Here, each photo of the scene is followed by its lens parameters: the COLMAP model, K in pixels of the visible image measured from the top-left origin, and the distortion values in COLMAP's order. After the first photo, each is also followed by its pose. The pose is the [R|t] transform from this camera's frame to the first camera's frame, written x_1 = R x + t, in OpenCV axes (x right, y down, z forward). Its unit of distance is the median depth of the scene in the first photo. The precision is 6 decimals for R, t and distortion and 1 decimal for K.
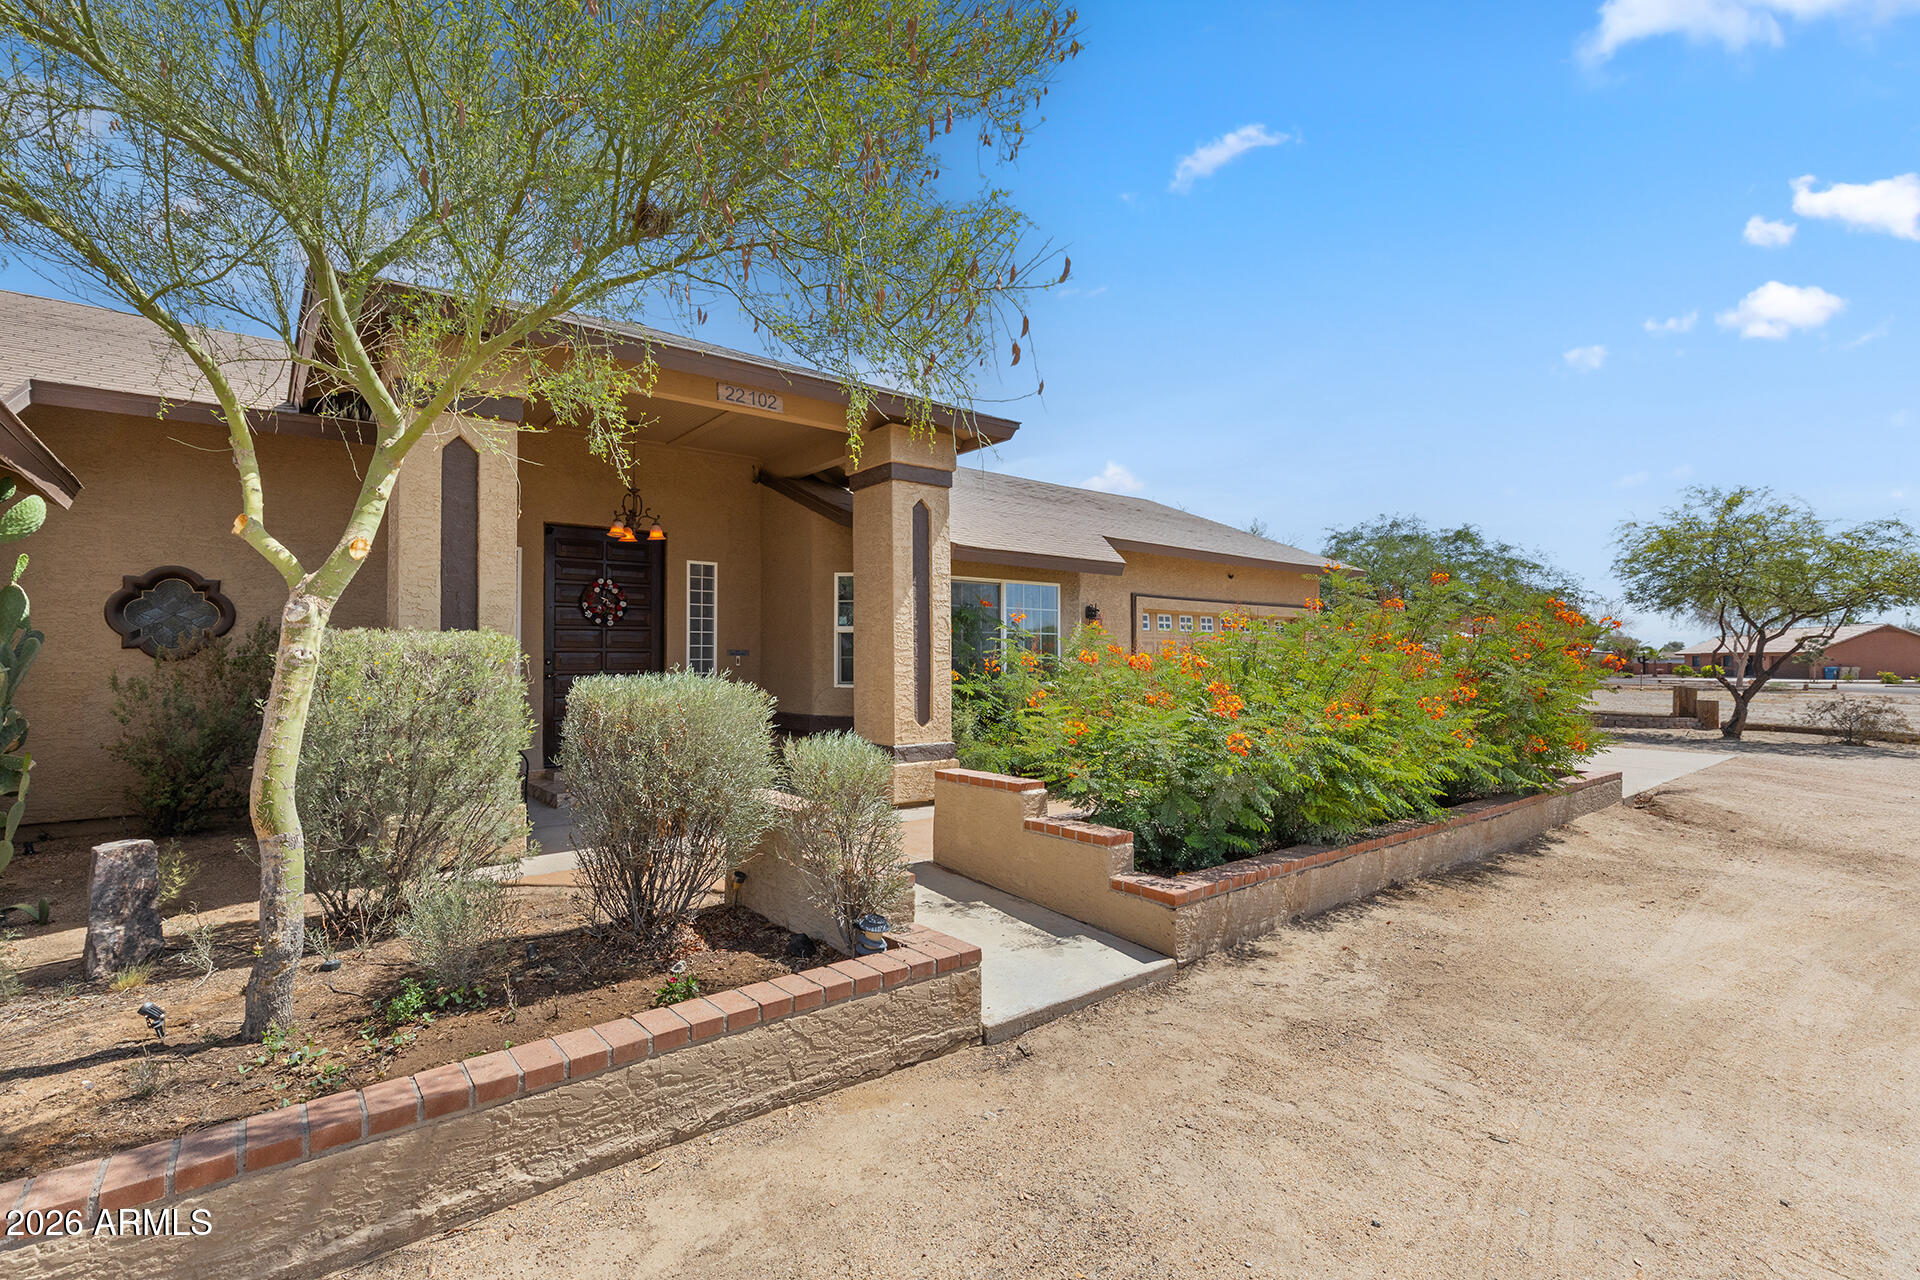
lens RADIAL K [[863.8, 0, 957.8], [0, 863.8, 638.6], [0, 0, 1]] dist [0.012831, -0.000072]
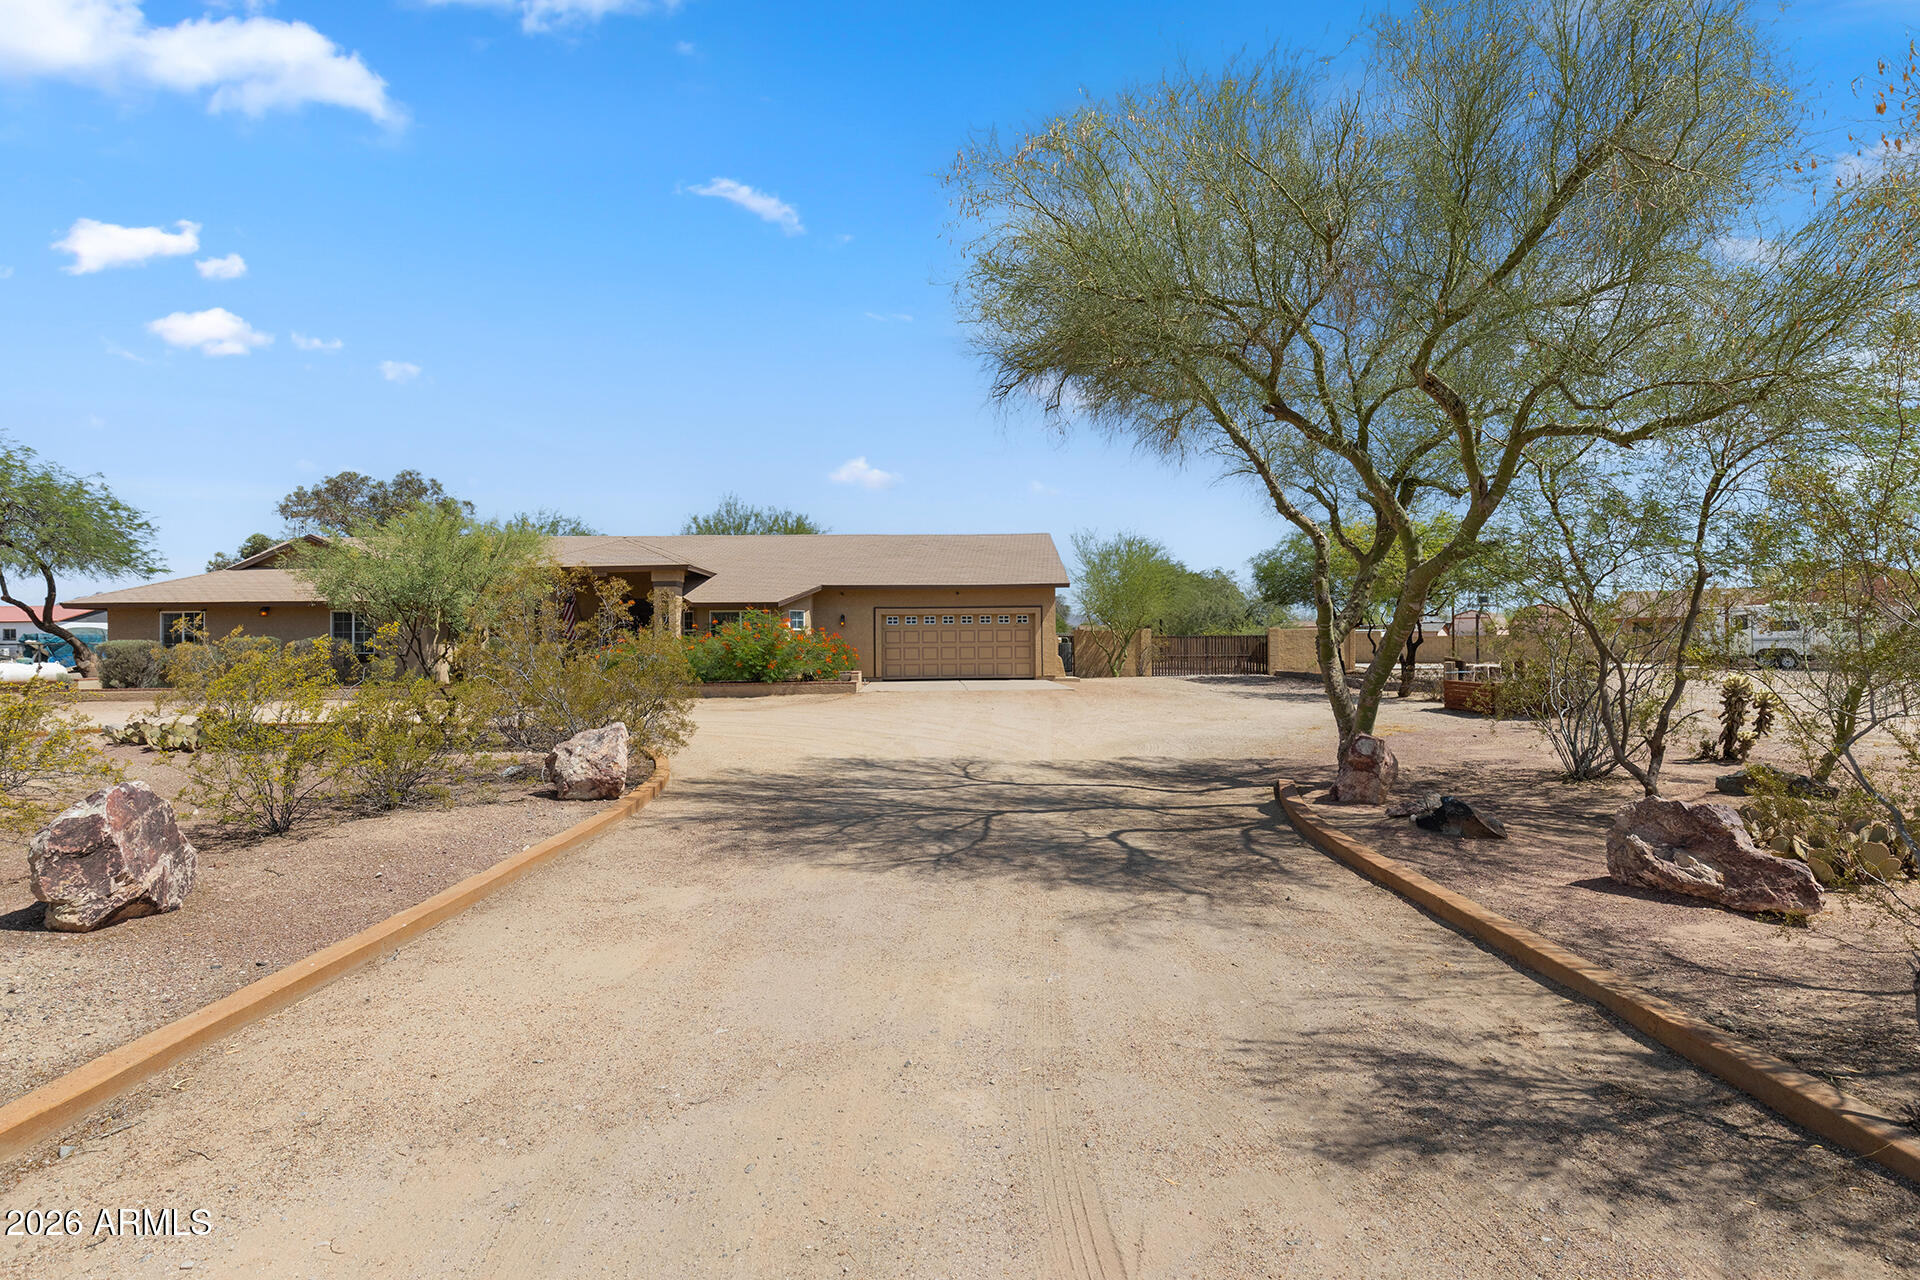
lens RADIAL K [[963.3, 0, 956.6], [0, 963.3, 641.9], [0, 0, 1]] dist [-0.000613, 0.000780]
pose [[0.791634, -0.007580, -0.610949, 3.058848], [0.022603, 0.999602, 0.016886, -0.008229], [0.610578, -0.027177, 0.791490, -1.201704]]
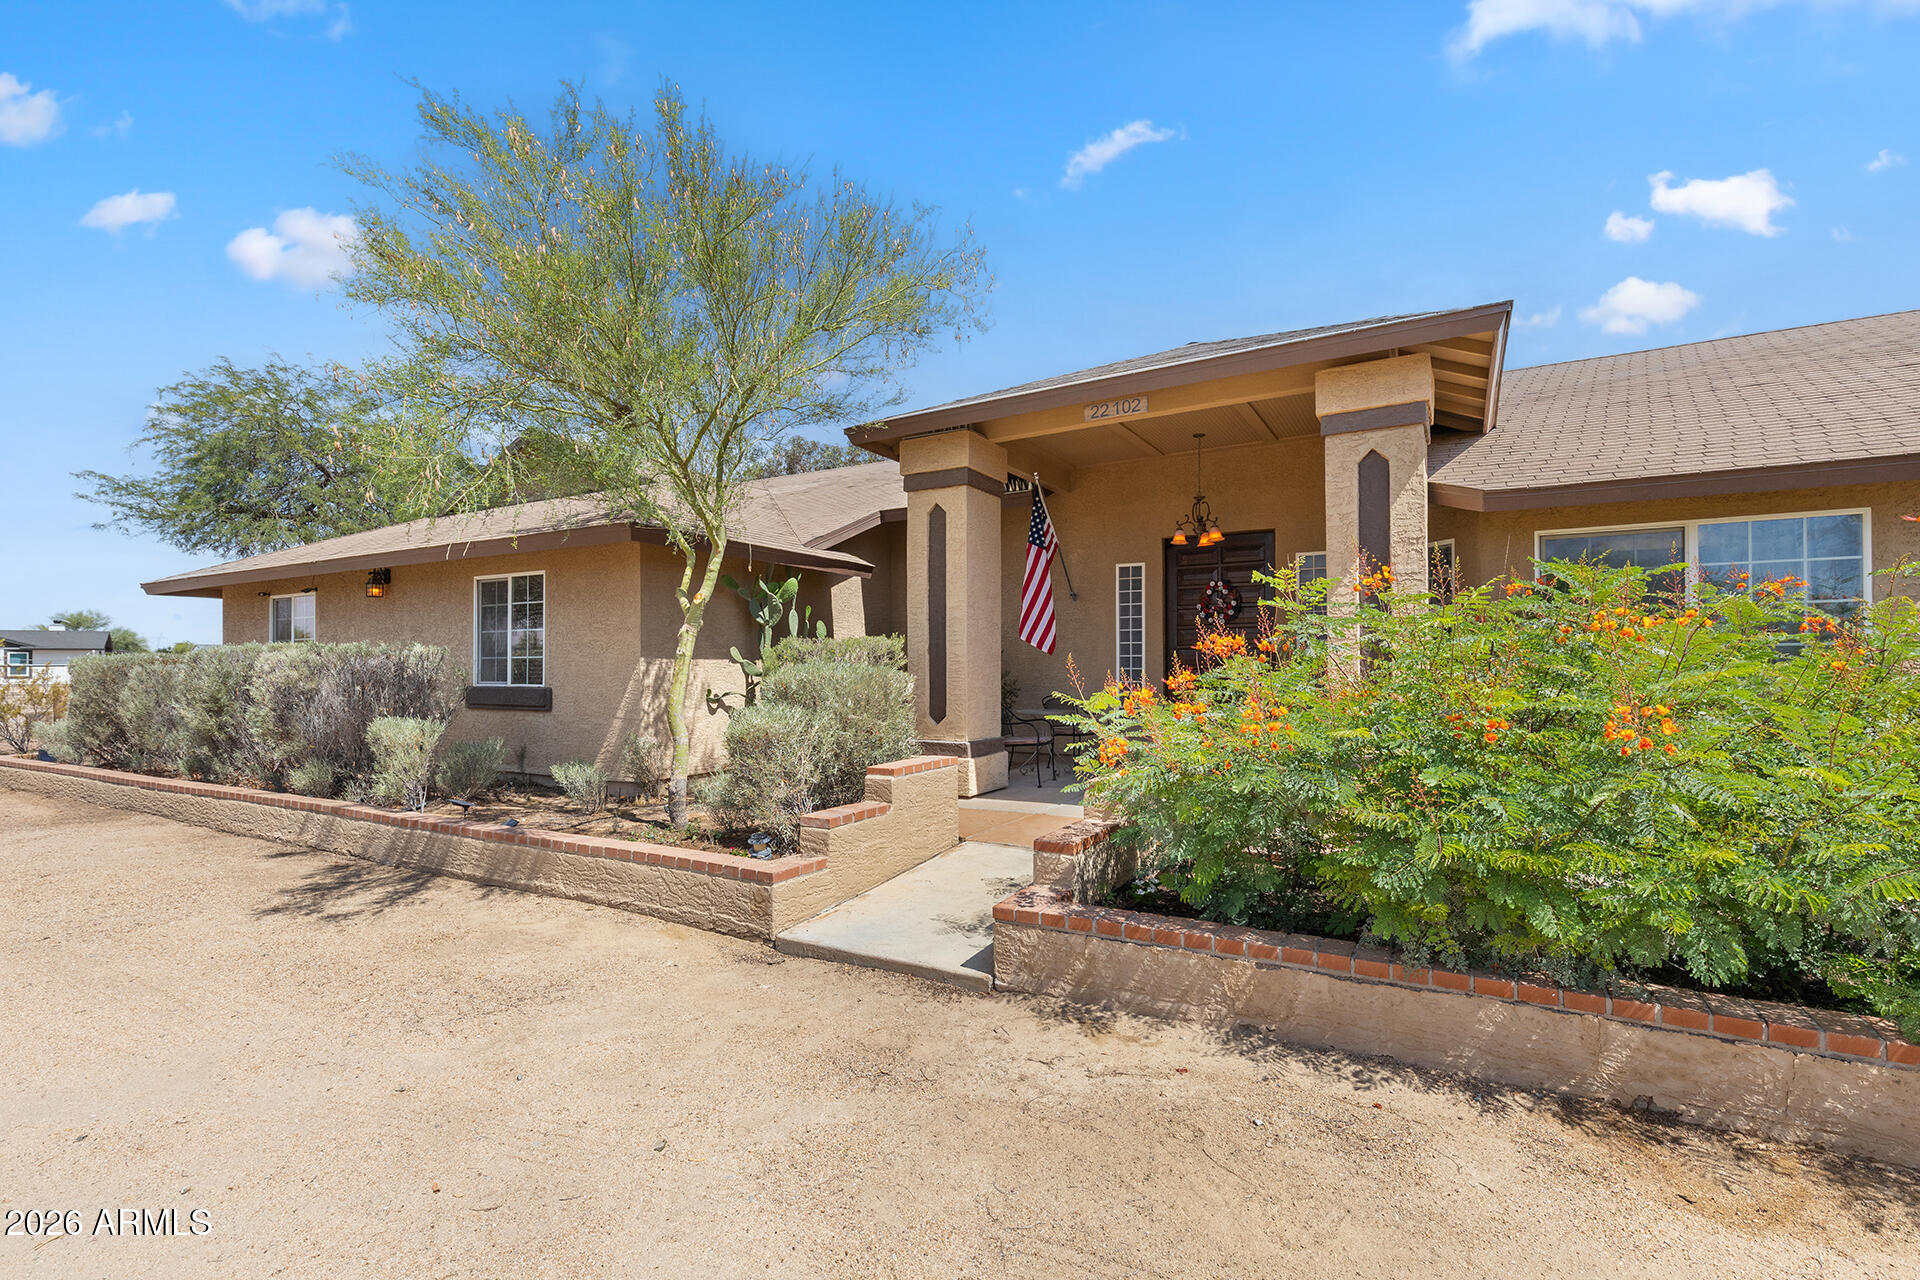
lens RADIAL K [[863.8, 0, 947.7], [0, 863.8, 659.3], [0, 0, 1]] dist [0.012831, -0.000072]
pose [[0.361402, -0.008905, -0.932368, 0.570381], [0.028801, 0.999584, 0.001616, 0.020649], [0.931965, -0.027437, 0.361508, 0.341896]]
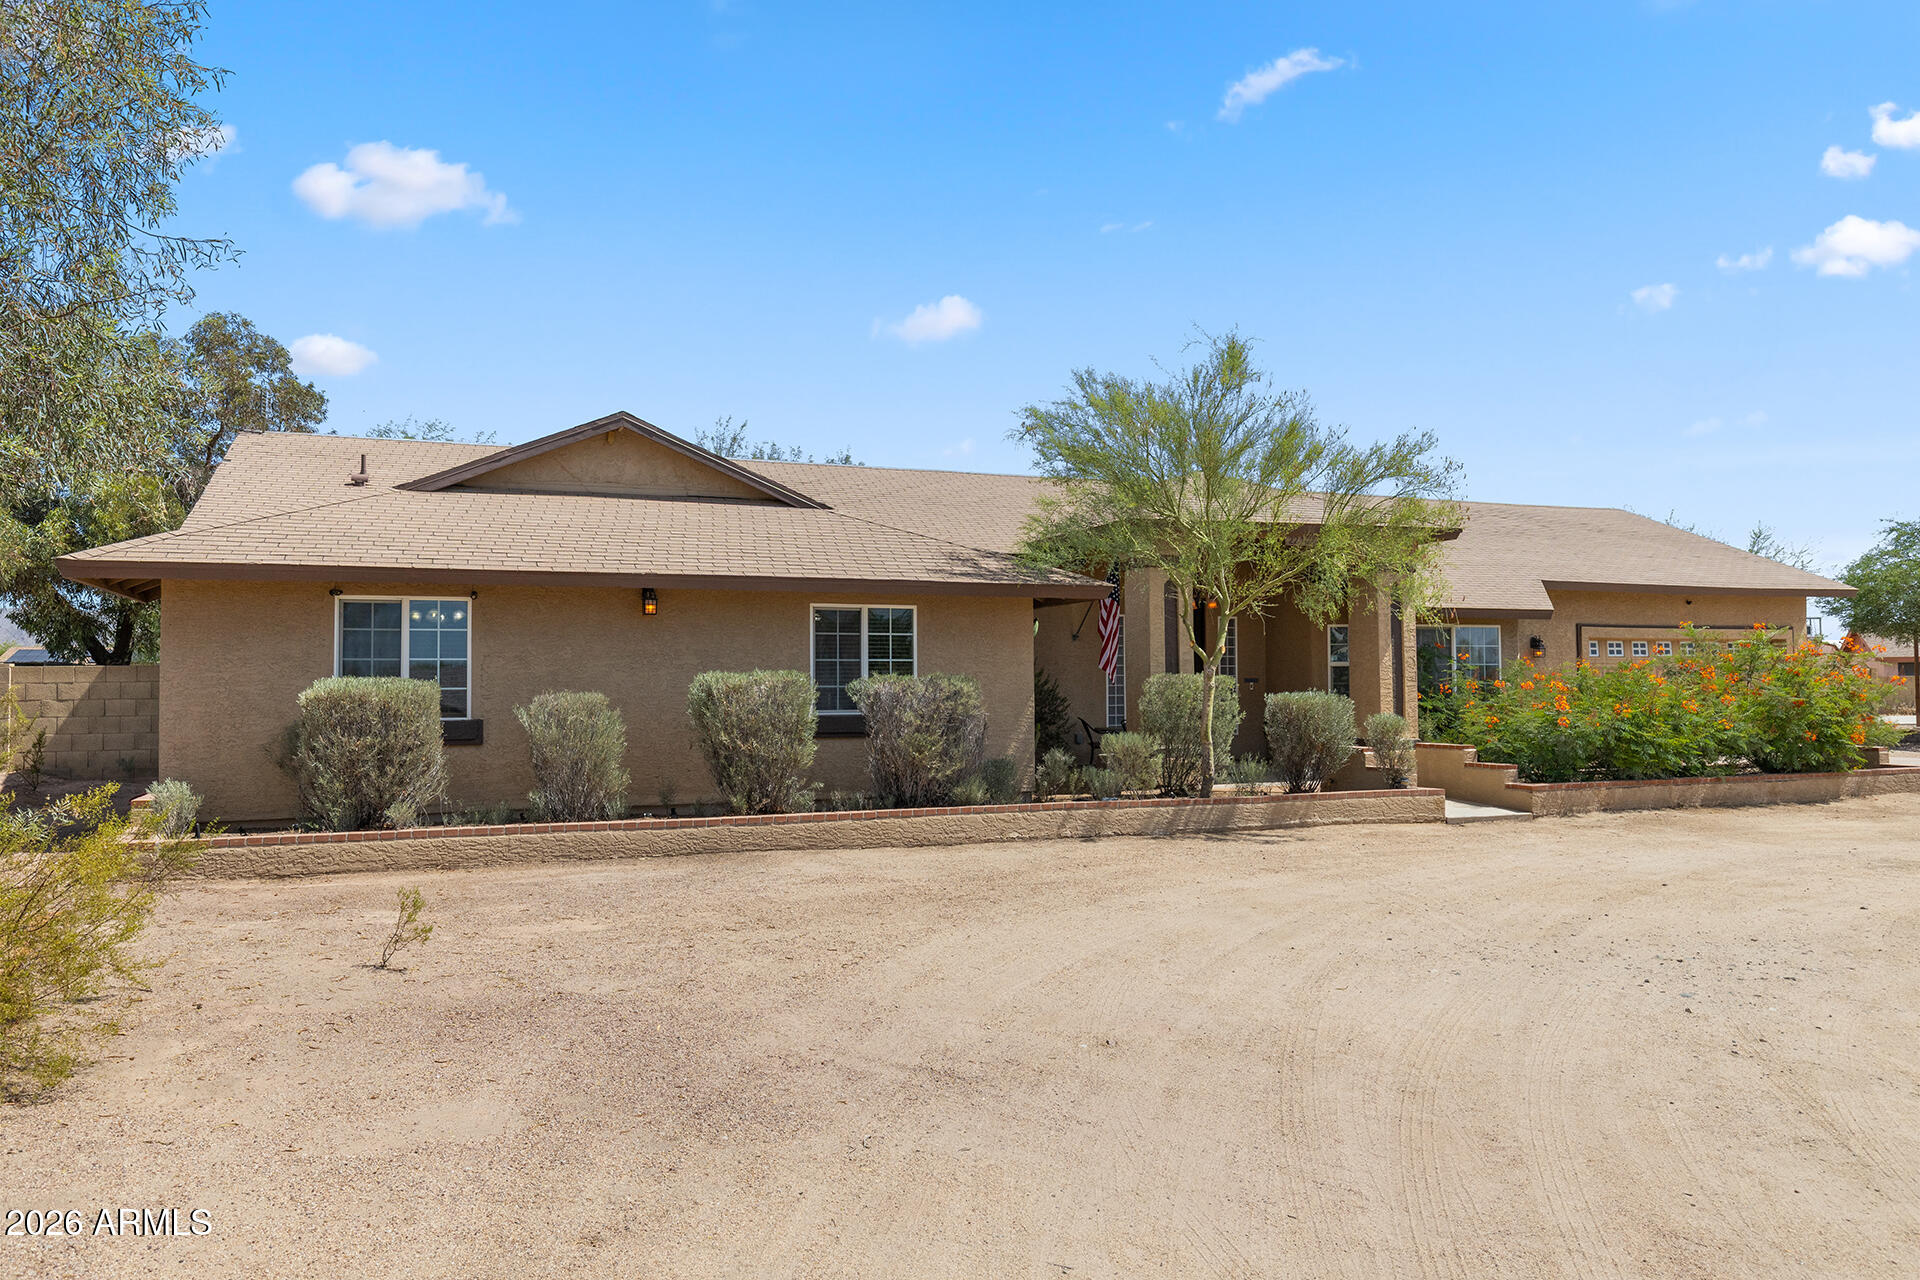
lens RADIAL K [[1343.7, 0, 956.0], [0, 1343.7, 643.3], [0, 0, 1]] dist [0.001463, 0.000792]
pose [[0.953473, -0.013870, -0.301159, -0.071300], [0.012197, 0.999898, -0.007437, -0.043127], [0.301232, 0.003418, 0.953545, -1.564005]]
